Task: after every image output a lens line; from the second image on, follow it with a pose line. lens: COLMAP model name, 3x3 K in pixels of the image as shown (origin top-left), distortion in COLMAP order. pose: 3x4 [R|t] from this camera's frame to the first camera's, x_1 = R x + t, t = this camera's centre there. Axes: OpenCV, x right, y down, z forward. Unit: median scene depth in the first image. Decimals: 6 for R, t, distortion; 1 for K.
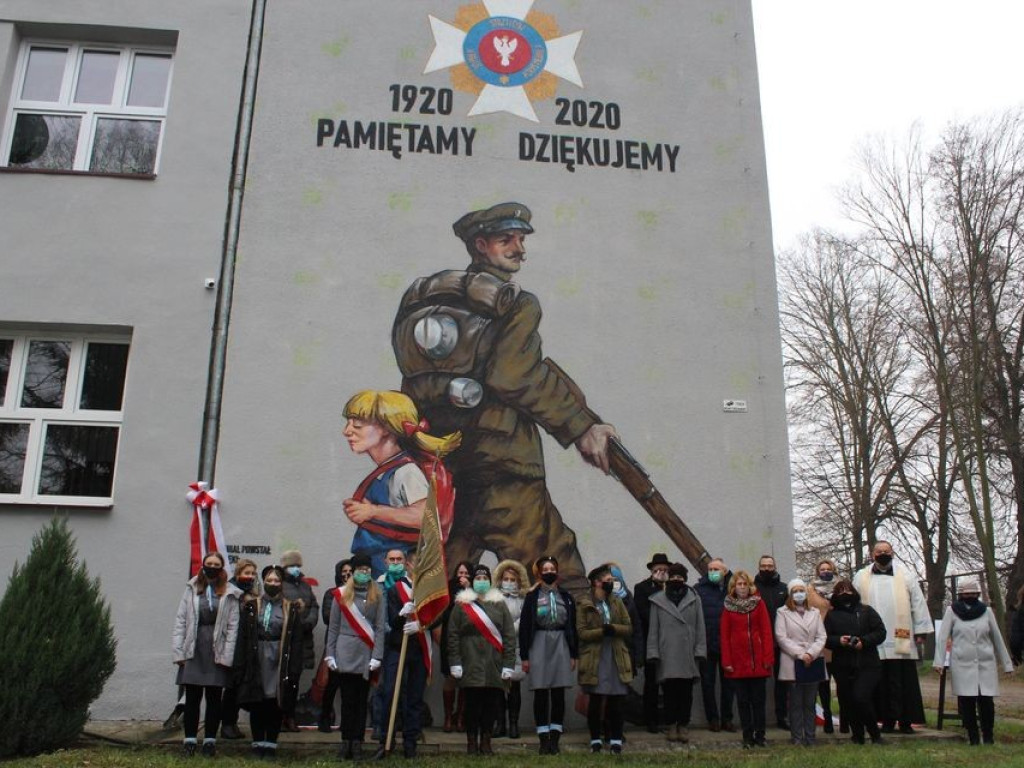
lens RADIAL K [[1023.7, 0, 505.5], [0, 1023.7, 356.5], [0, 0, 1]] dist [-0.102299, 0.000000]
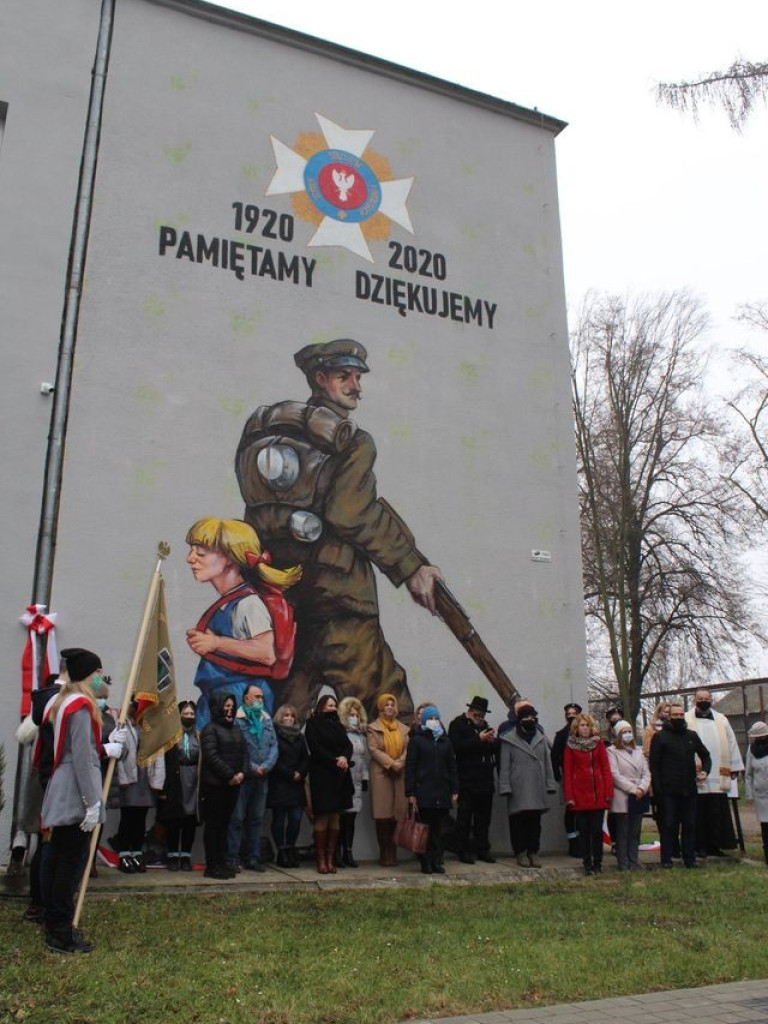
lens RADIAL K [[1023.7, 0, 391.2], [0, 1023.7, 485.6], [0, 0, 1]] dist [-0.102299, 0.000000]
pose [[0.946330, 0.083886, 0.312125, -0.274248], [-0.089253, 0.996005, 0.002922, -0.014826], [-0.310633, -0.030623, 0.950037, 0.026790]]
